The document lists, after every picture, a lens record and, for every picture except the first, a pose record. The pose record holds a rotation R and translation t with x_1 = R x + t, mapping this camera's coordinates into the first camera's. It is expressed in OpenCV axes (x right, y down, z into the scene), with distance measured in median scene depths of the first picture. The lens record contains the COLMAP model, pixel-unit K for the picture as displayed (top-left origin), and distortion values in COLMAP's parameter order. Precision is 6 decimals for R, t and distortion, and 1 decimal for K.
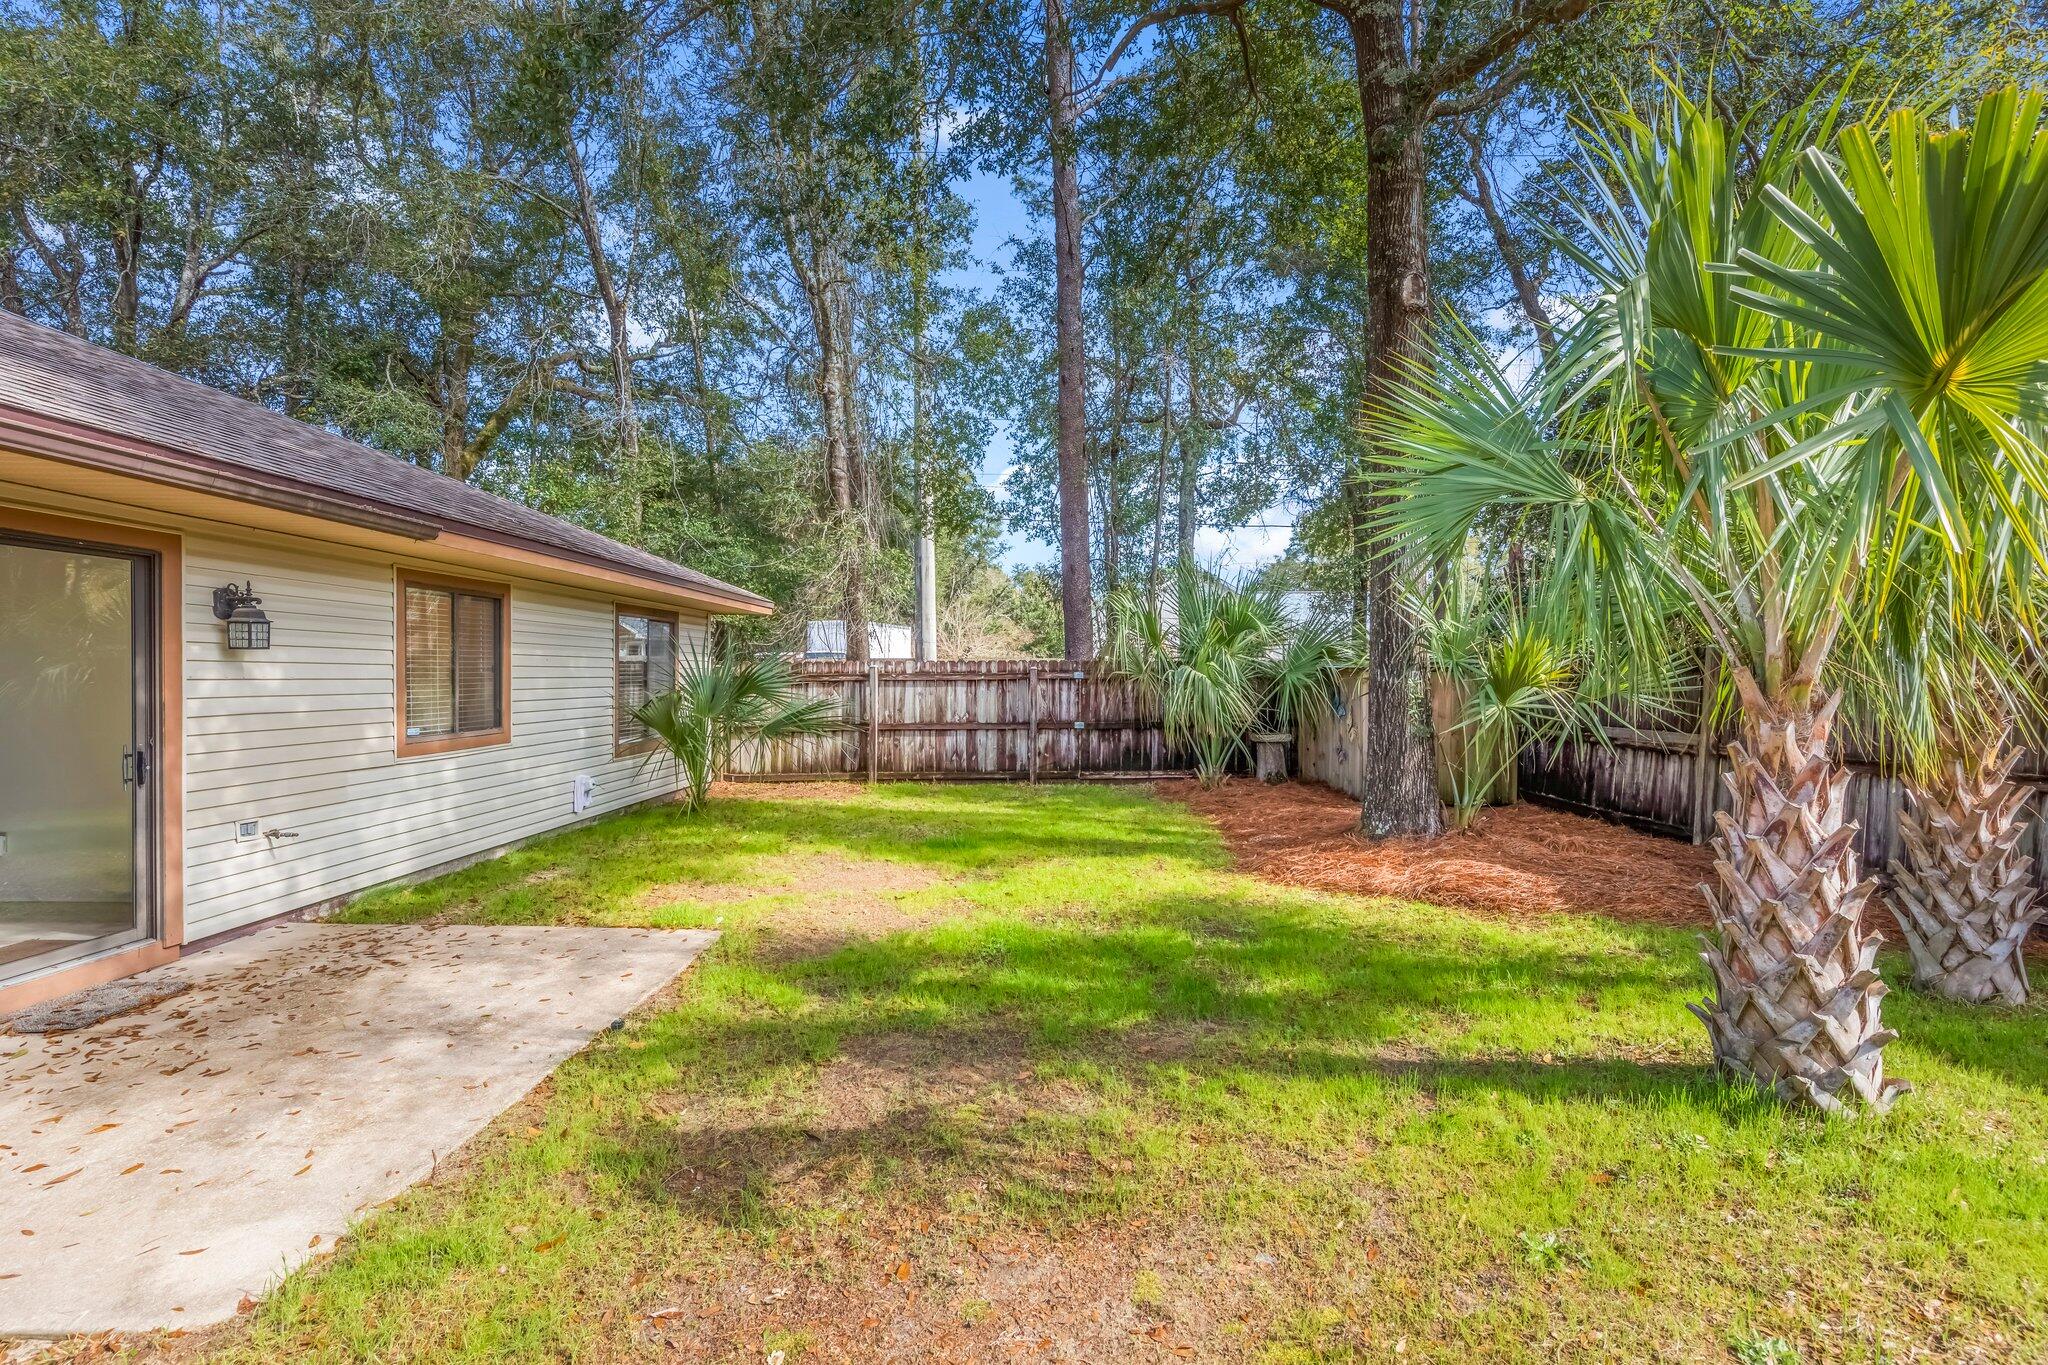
lens RADIAL K [[899.3, 0, 1024.0], [0, 899.3, 682.5], [0, 0, 1]] dist [0.003476, 0.000400]
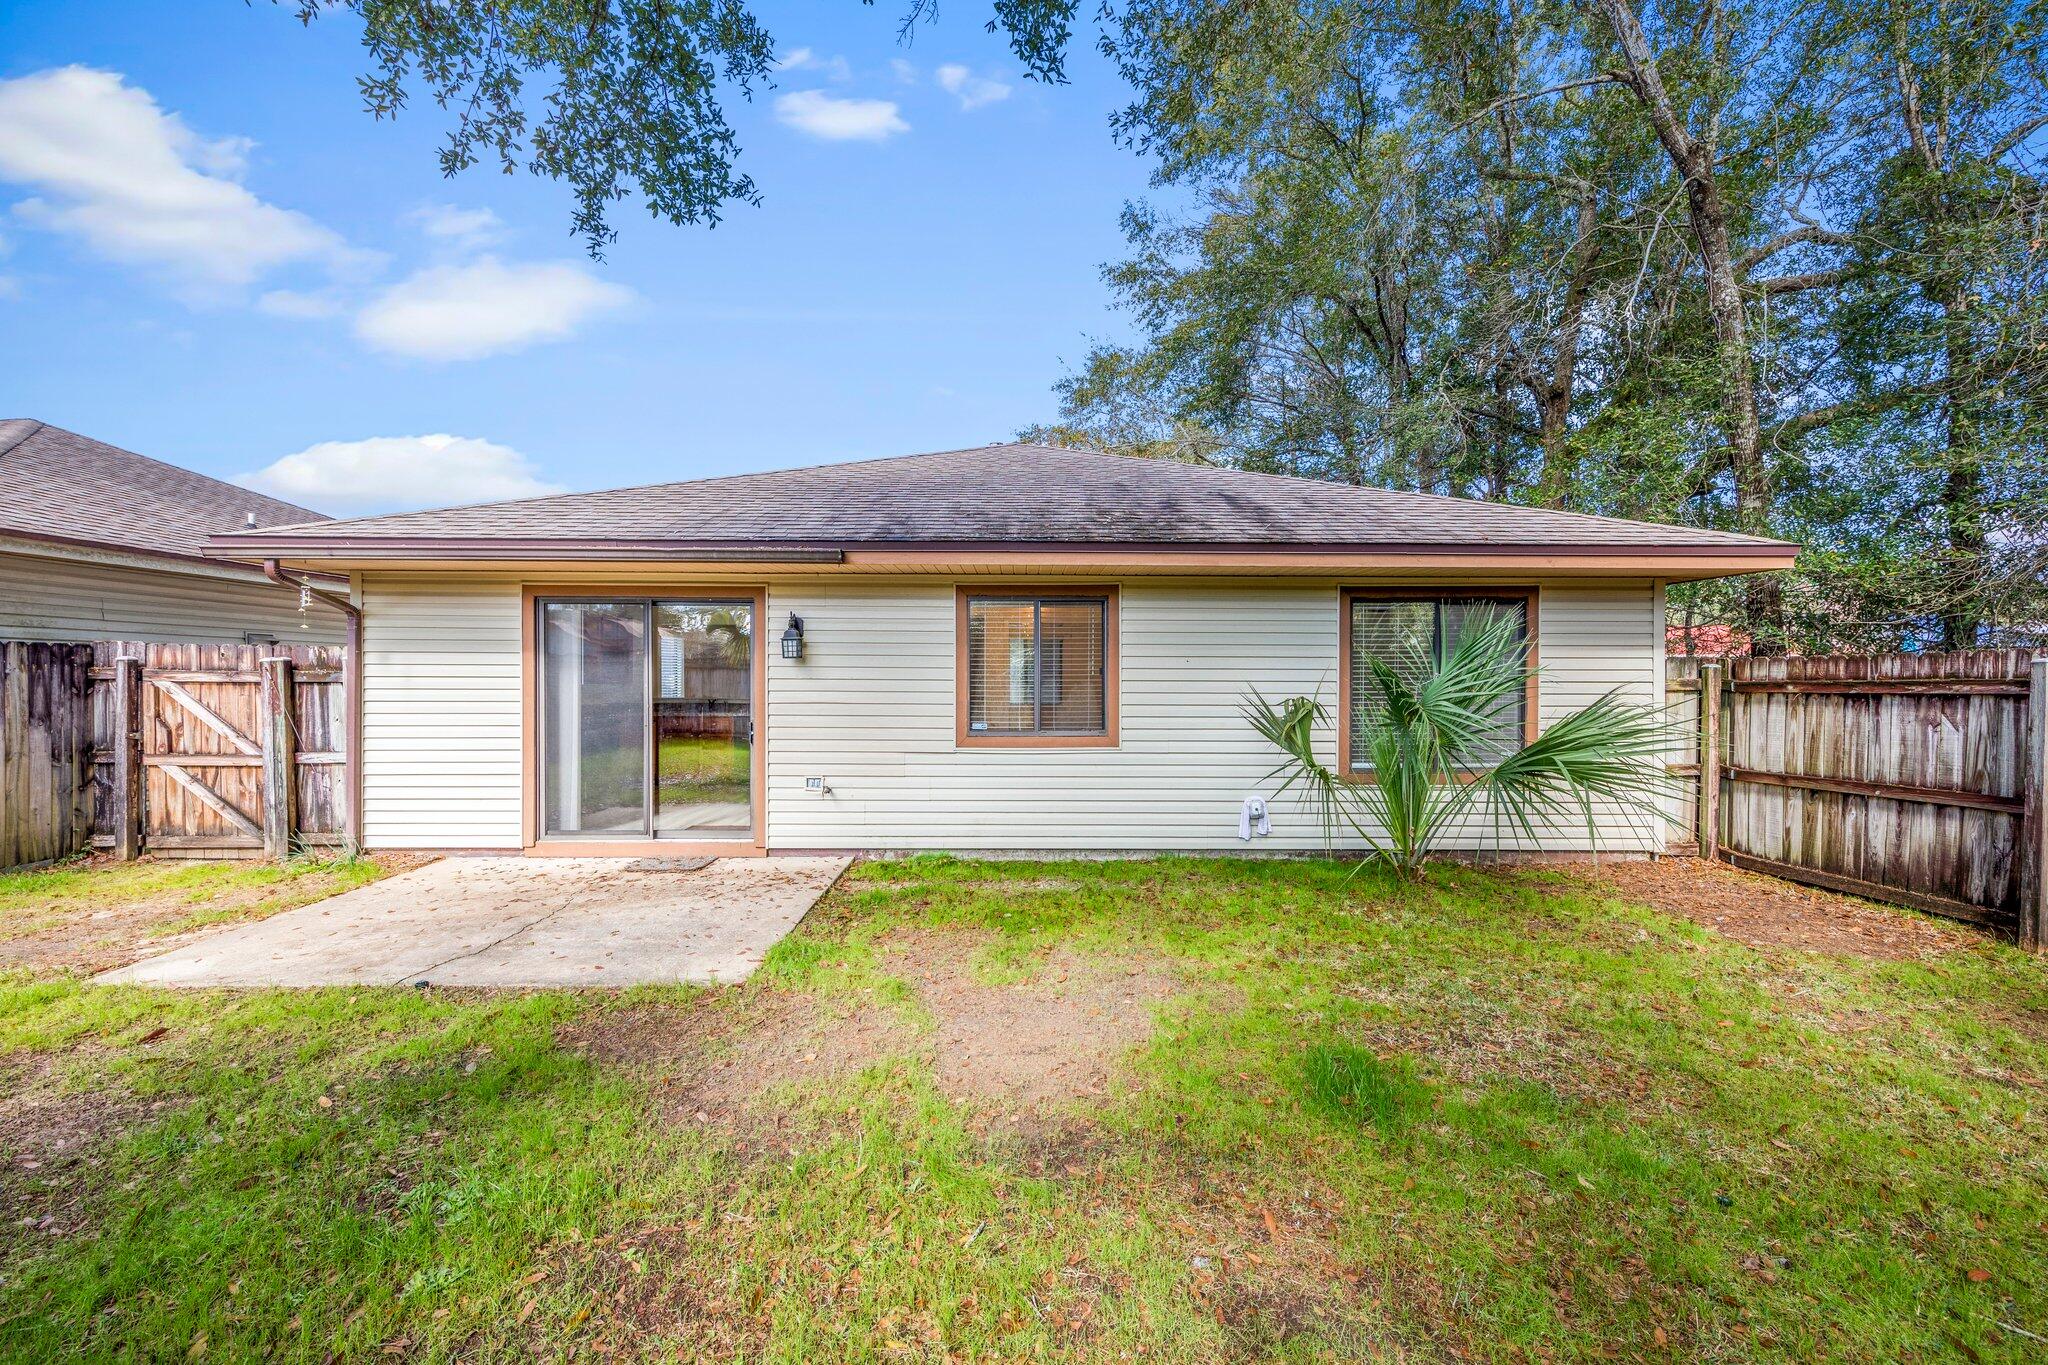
lens RADIAL K [[800.4, 0, 1024.0], [0, 800.4, 682.5], [0, 0, 1]] dist [0.001875, 0.000186]
pose [[0.039010, 0.005027, -0.999226, 0.326084], [-0.013463, 0.999899, 0.004505, -0.006230], [0.999148, 0.013277, 0.039074, 0.969510]]
